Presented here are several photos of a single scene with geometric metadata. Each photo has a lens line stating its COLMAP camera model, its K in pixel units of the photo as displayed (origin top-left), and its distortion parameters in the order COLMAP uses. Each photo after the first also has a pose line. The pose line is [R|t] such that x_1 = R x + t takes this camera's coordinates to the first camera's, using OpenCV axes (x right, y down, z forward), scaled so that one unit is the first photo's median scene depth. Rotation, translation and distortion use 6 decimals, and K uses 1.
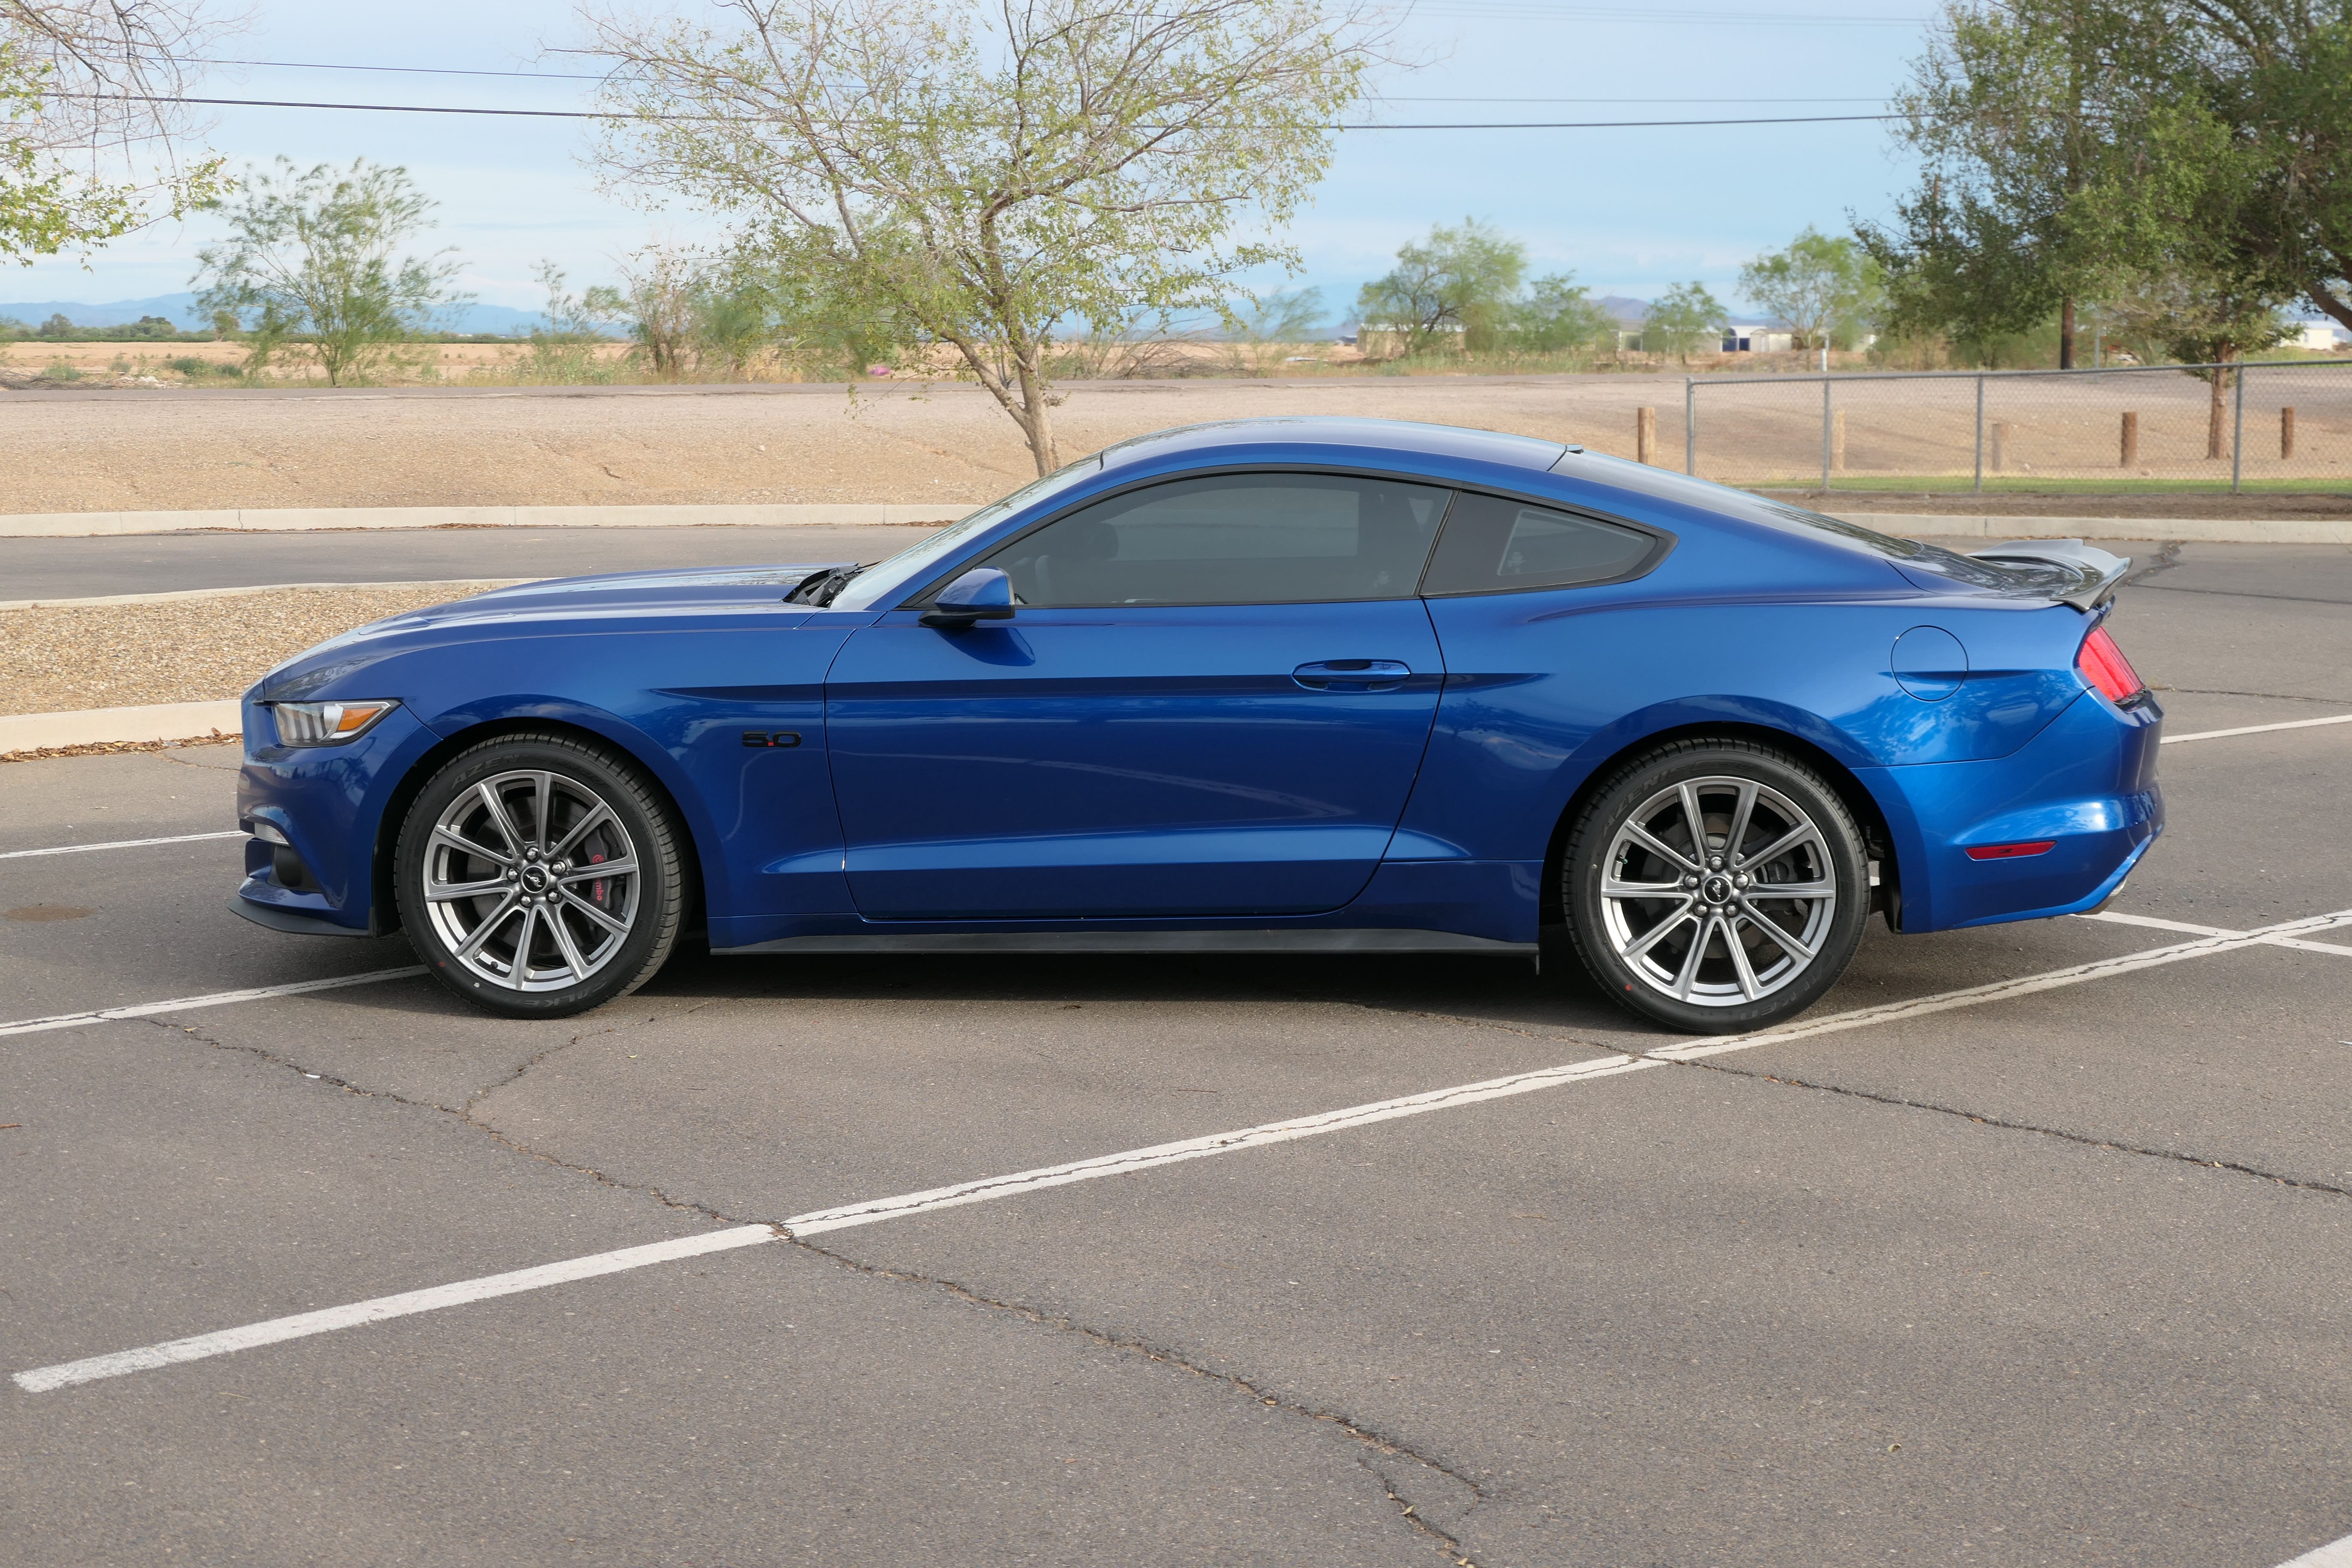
lens RADIAL K [[2851.8, 0, 1176.0], [0, 2851.8, 784.0], [0, 0, 1]] dist [0.015974, -0.044994]
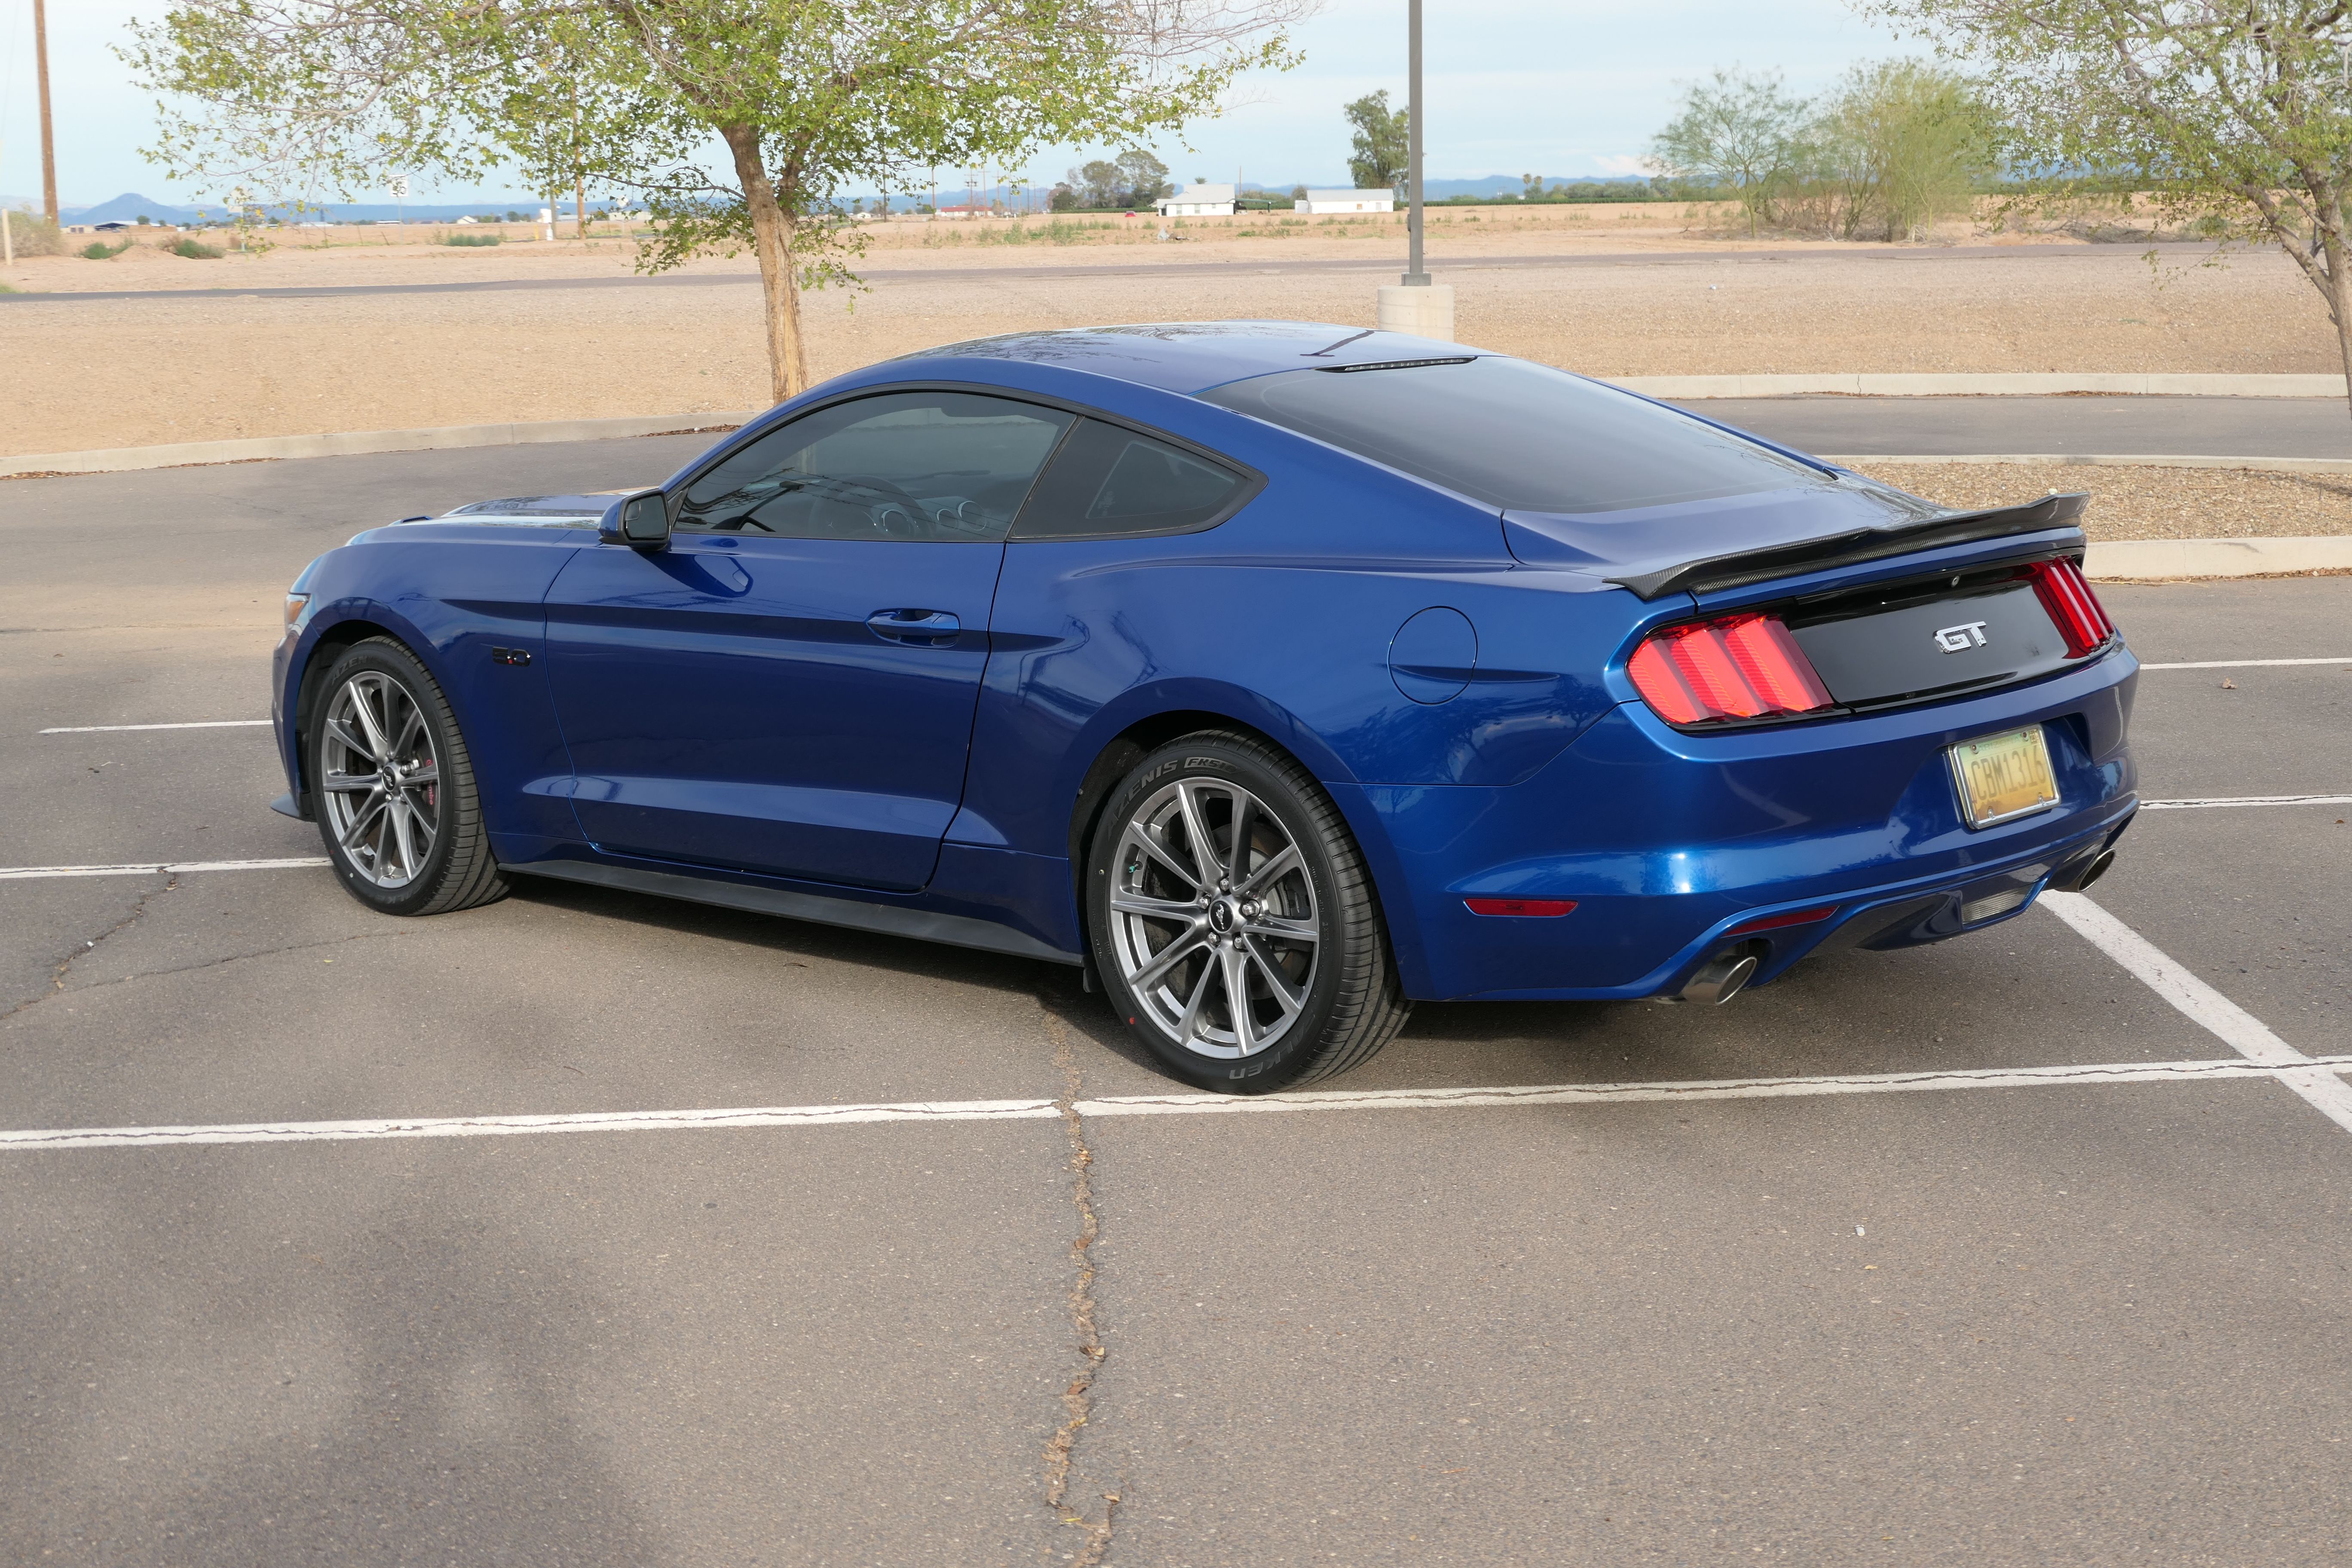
lens RADIAL K [[2920.8, 0, 1176.0], [0, 2920.8, 784.0], [0, 0, 1]] dist [0.008015, 0.008057]
pose [[0.843289, 0.086109, -0.530517, 0.617077], [-0.062811, 0.996108, 0.061836, -0.051259], [0.533777, -0.018823, 0.845416, 0.286403]]
